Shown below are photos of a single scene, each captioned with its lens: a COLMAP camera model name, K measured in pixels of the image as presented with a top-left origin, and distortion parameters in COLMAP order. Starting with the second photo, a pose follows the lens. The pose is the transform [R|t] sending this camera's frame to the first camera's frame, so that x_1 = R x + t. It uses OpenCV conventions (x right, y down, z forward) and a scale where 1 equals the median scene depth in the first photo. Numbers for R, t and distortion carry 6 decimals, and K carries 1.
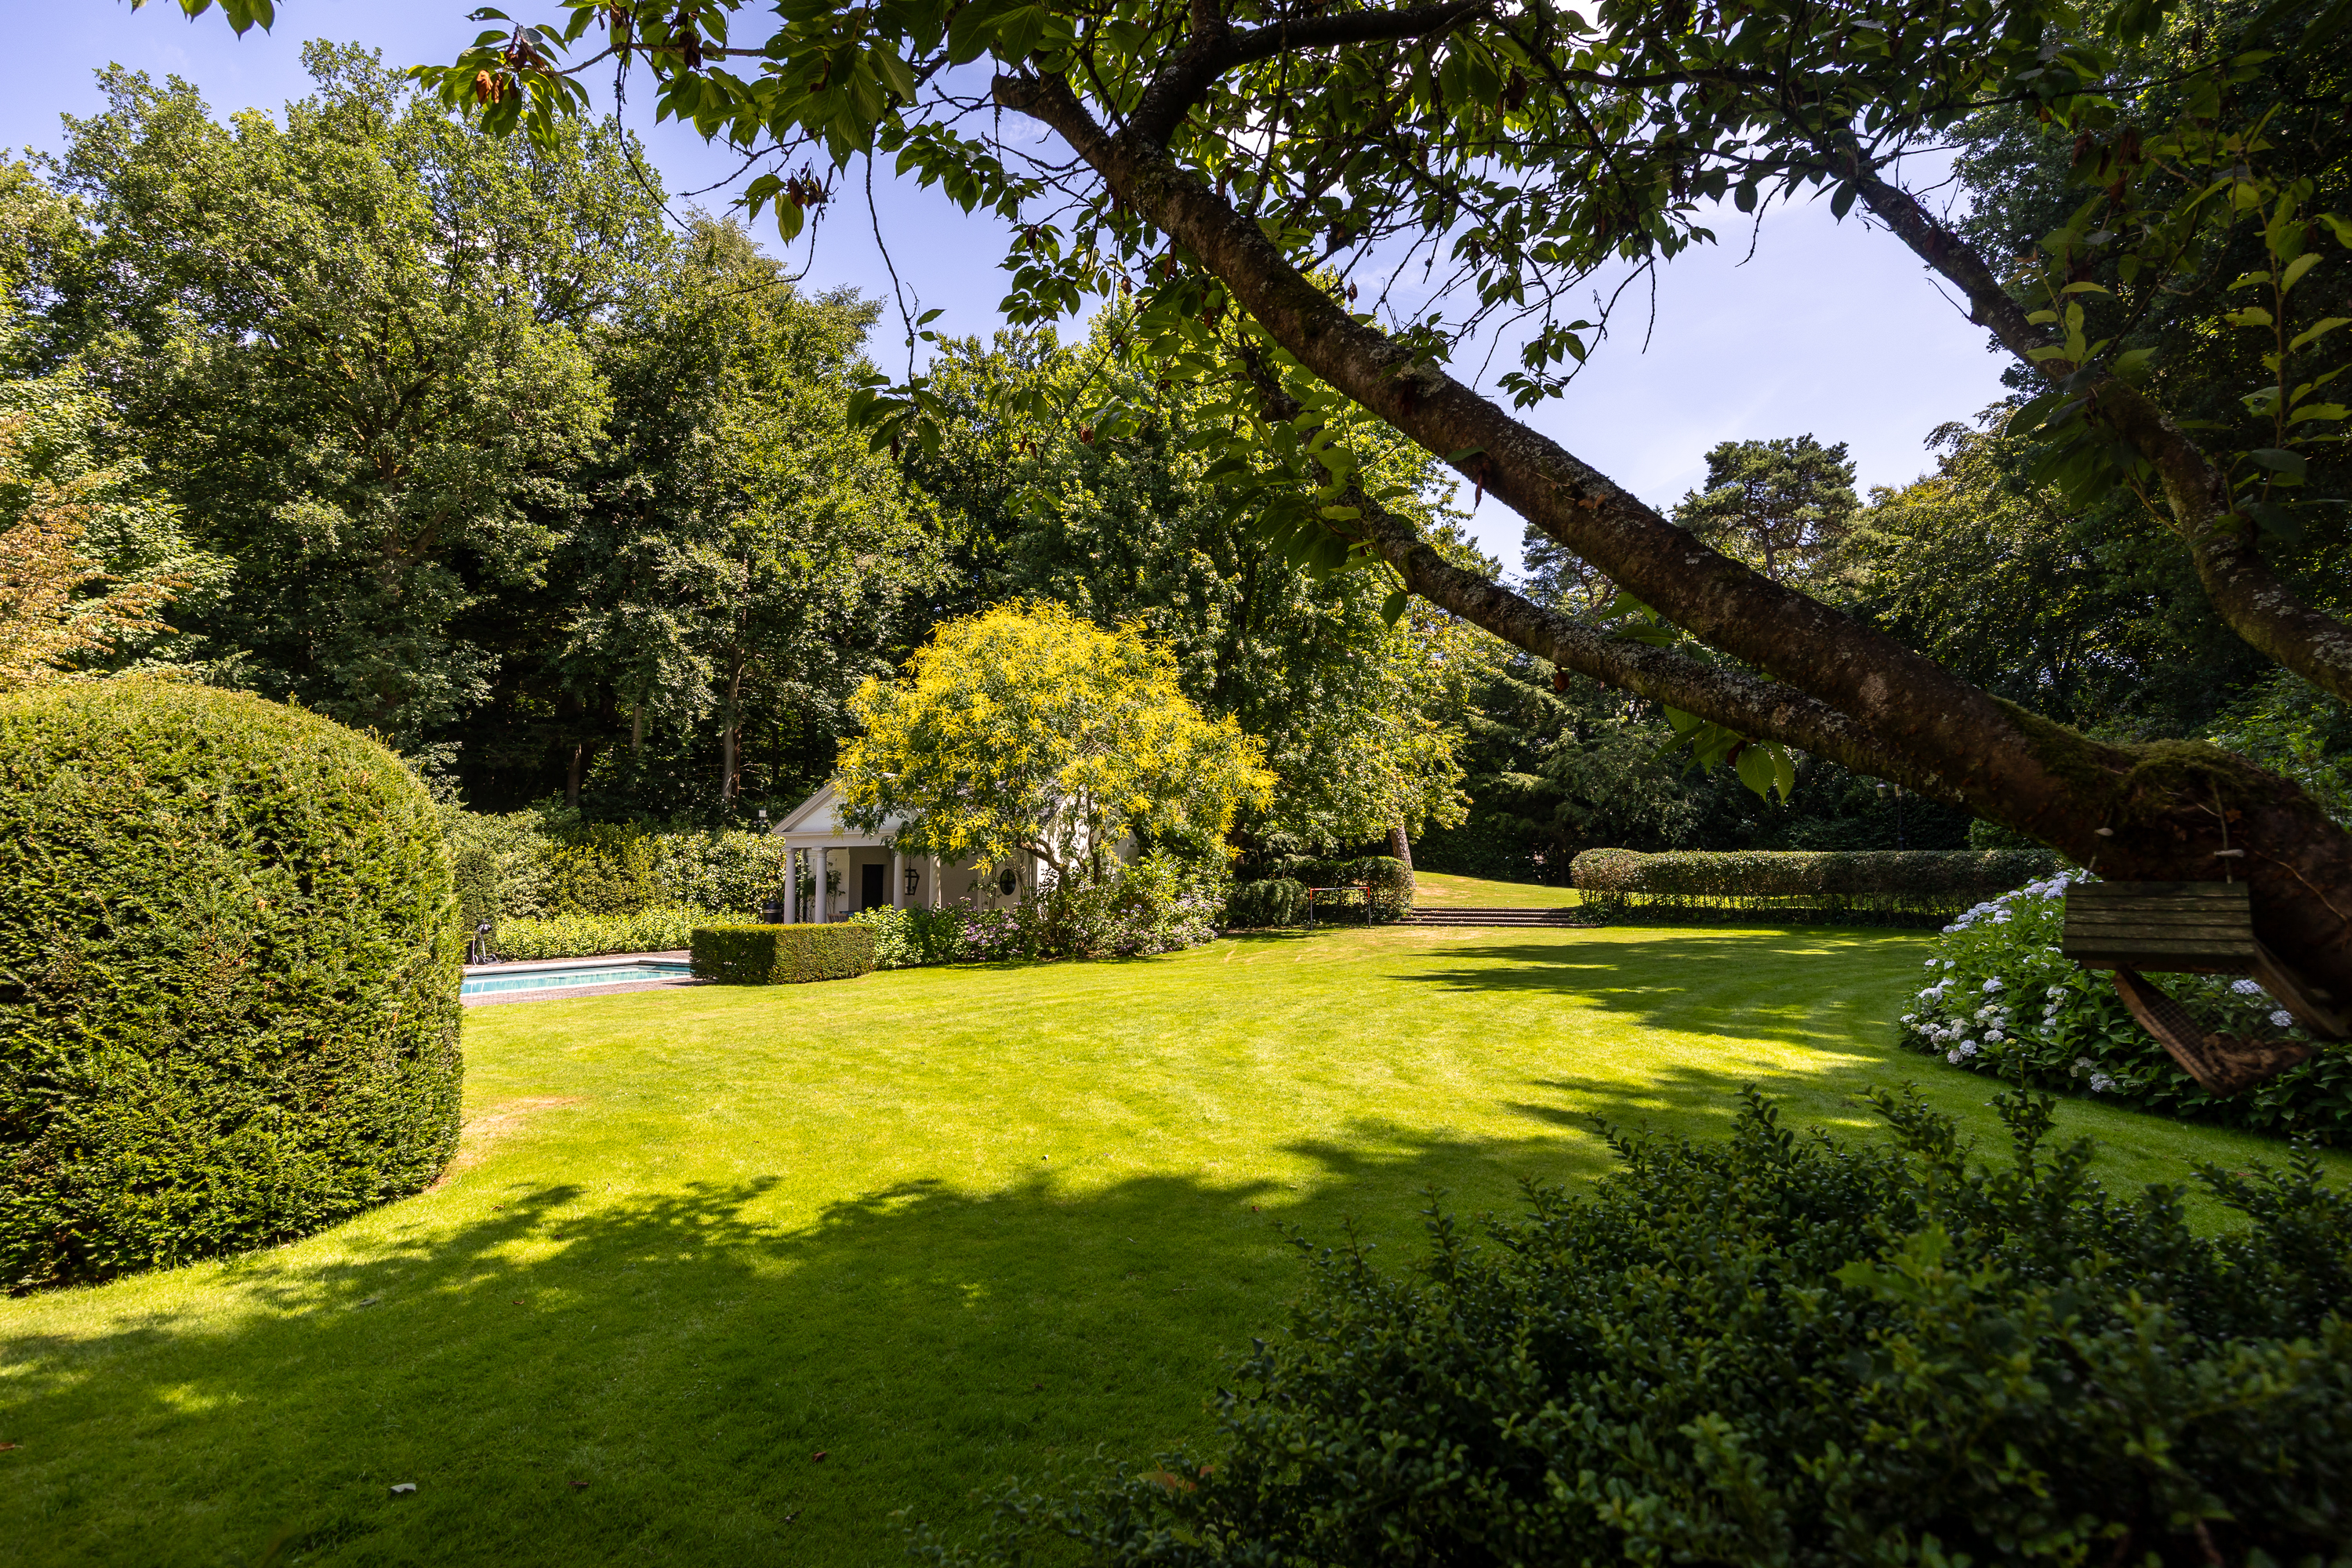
lens RADIAL K [[1245.1, 0, 1176.0], [0, 1245.1, 784.0], [0, 0, 1]] dist [0.023495, -0.000085]
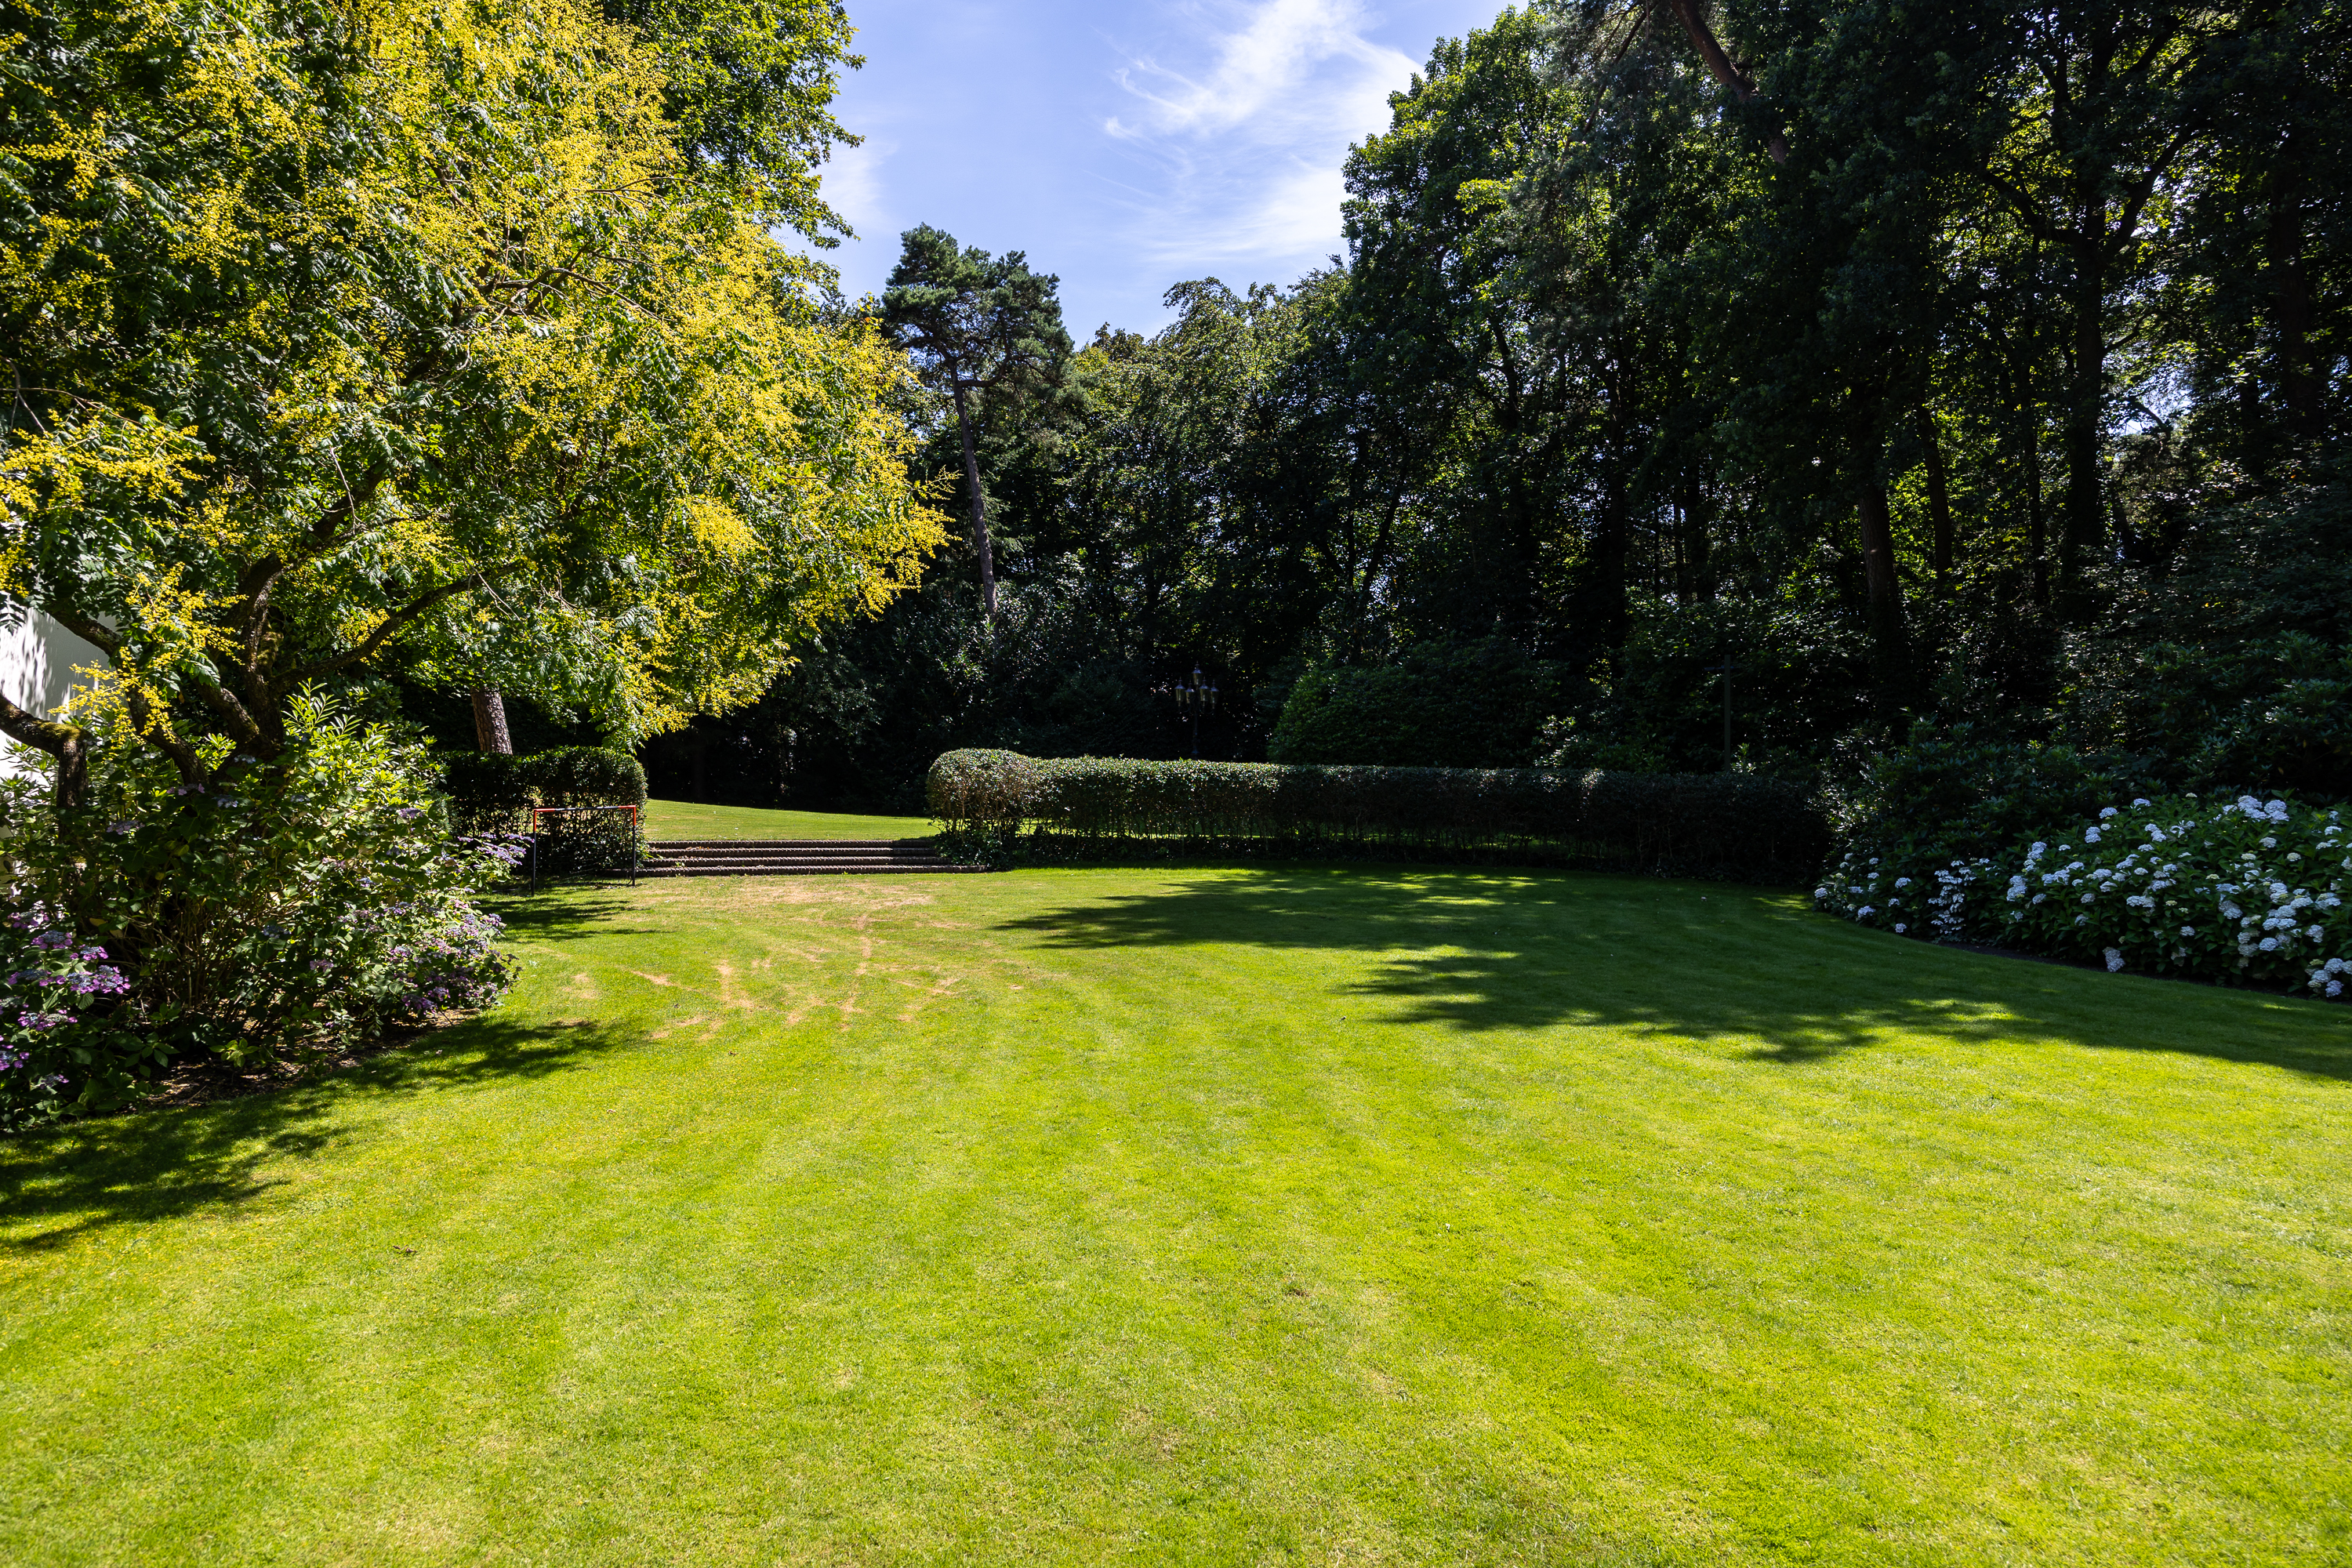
lens RADIAL K [[1323.8, 0, 1175.1], [0, 1323.8, 765.4], [0, 0, 1]] dist [-0.004769, -0.001231]
pose [[0.604798, 0.027120, 0.795917, -0.157927], [-0.075791, 0.996844, 0.023626, 0.038368], [-0.792764, -0.074612, 0.604944, 0.529985]]
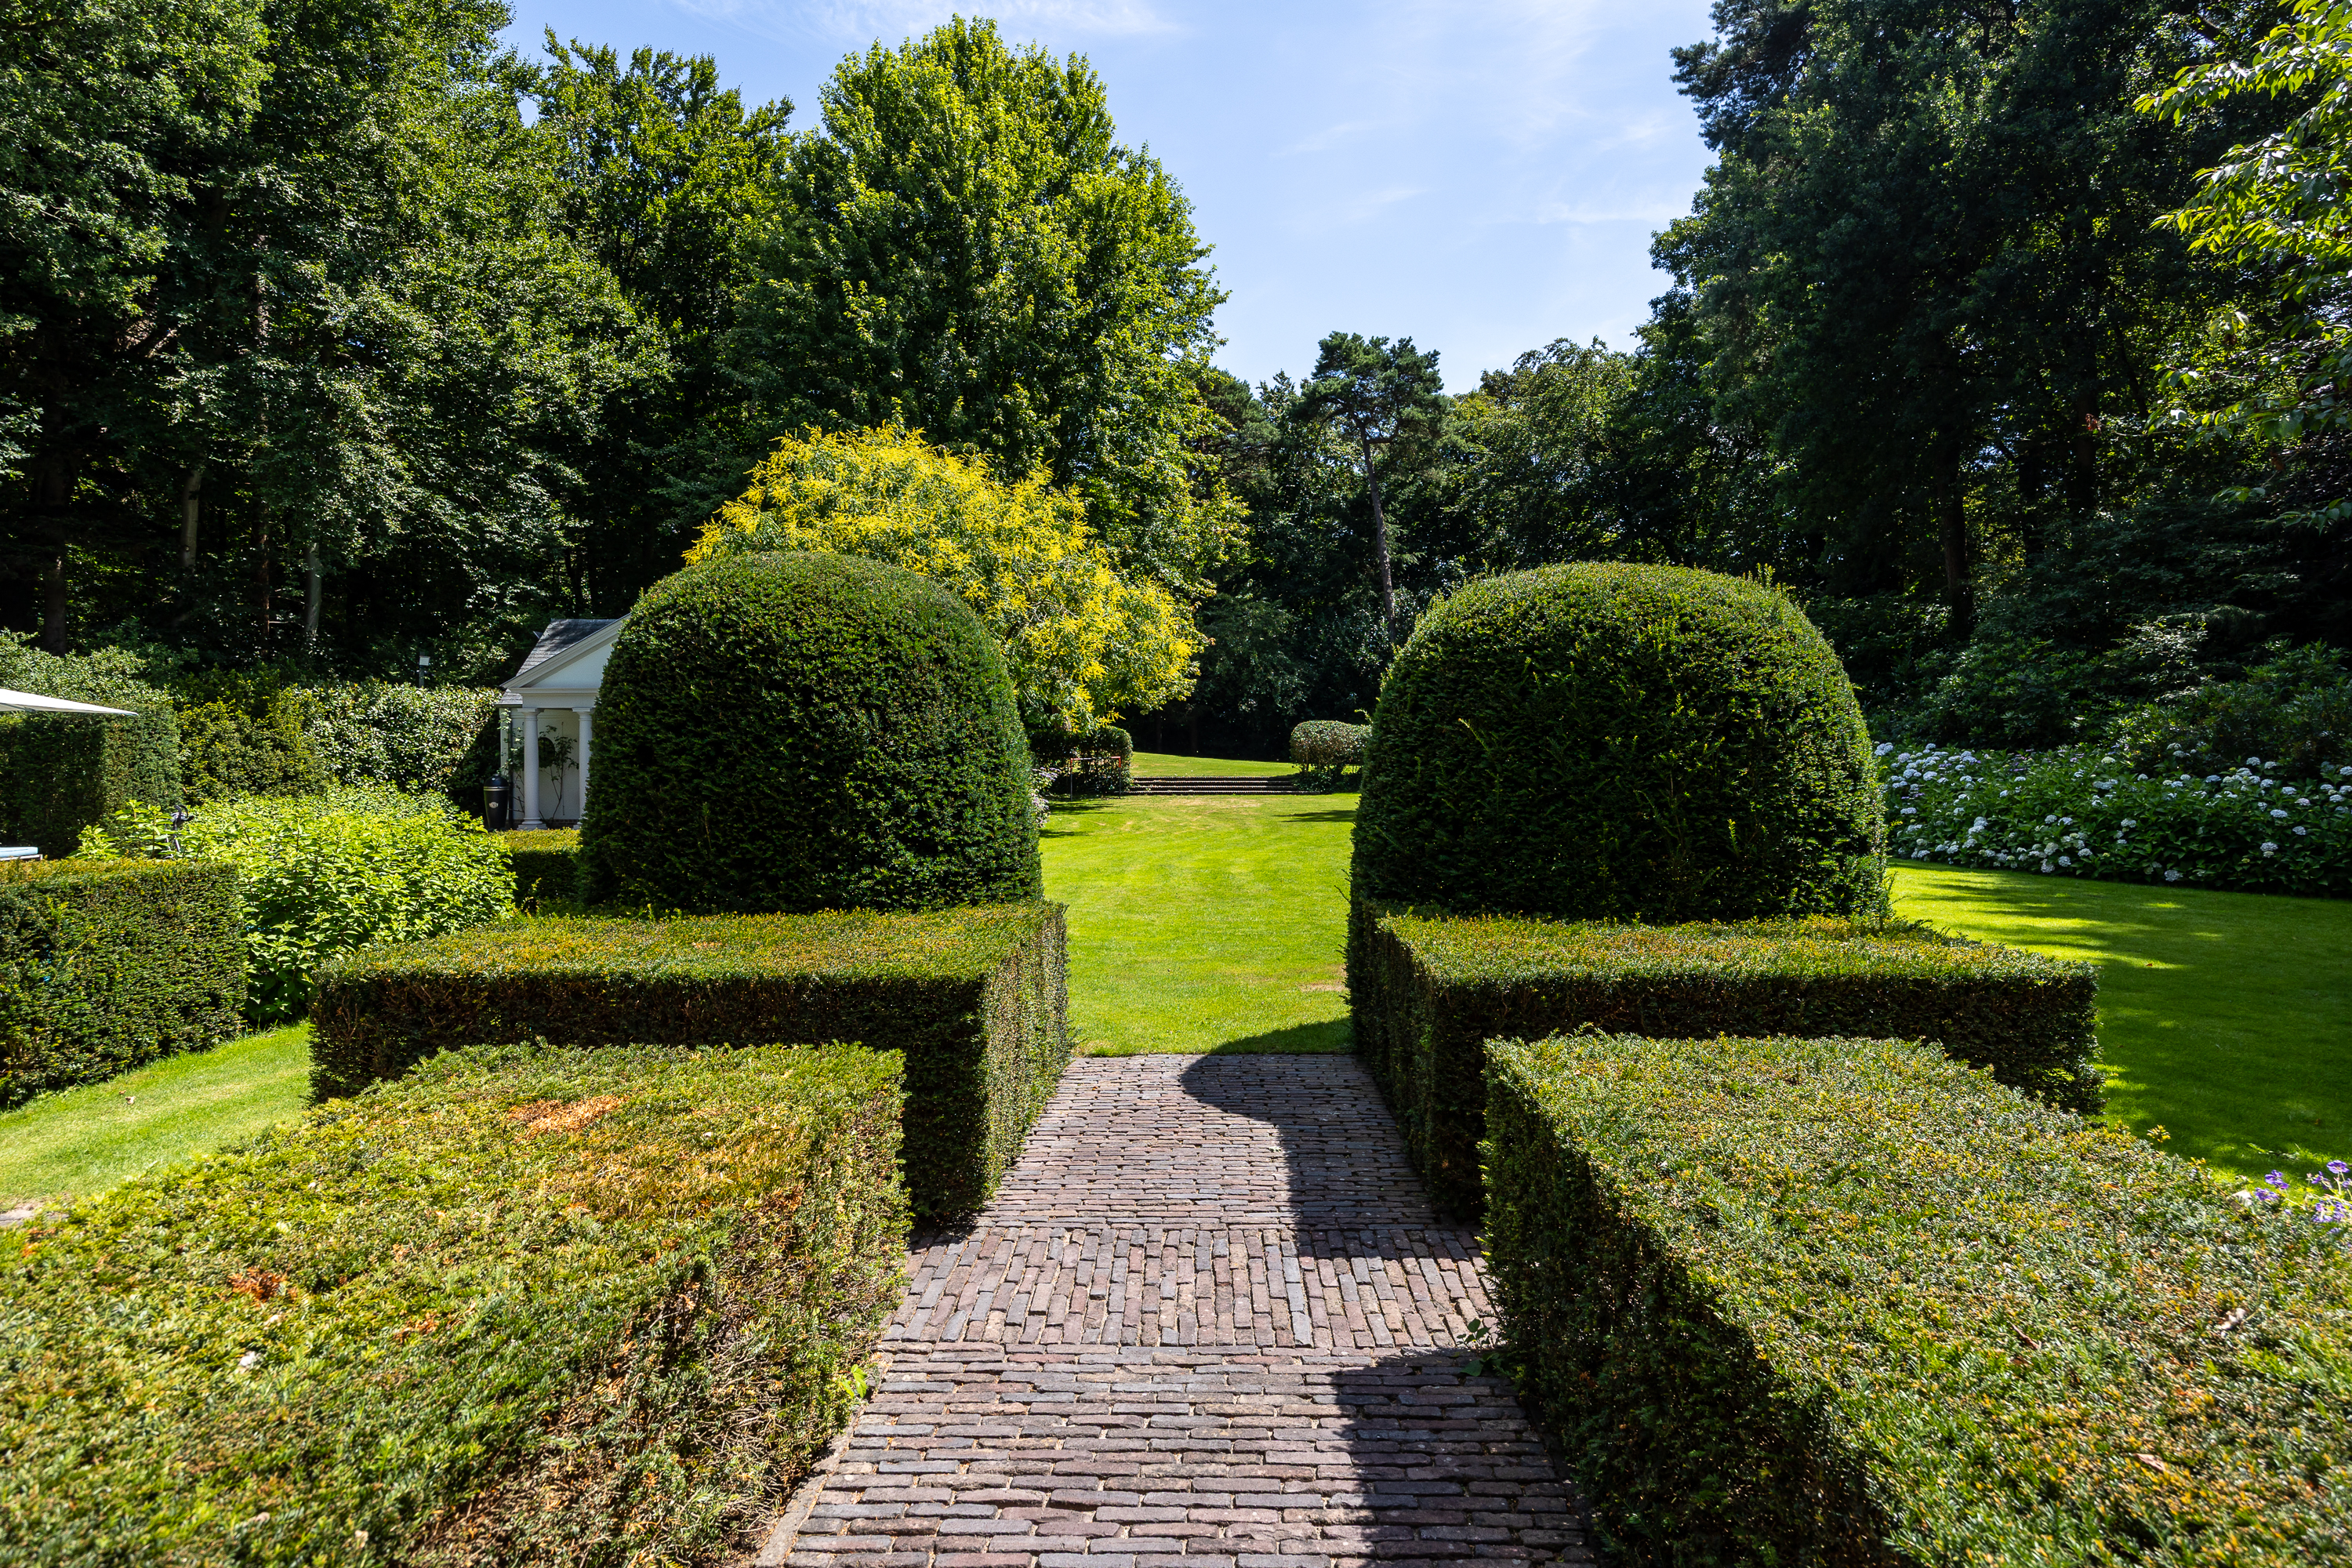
lens RADIAL K [[1348.7, 0, 1176.0], [0, 1348.7, 784.0], [0, 0, 1]] dist [-0.002525, -0.000292]
pose [[0.870650, -0.009978, 0.491802, -0.350231], [-0.044054, 0.994195, 0.098162, -0.001880], [-0.489927, -0.107130, 0.865156, 0.070238]]
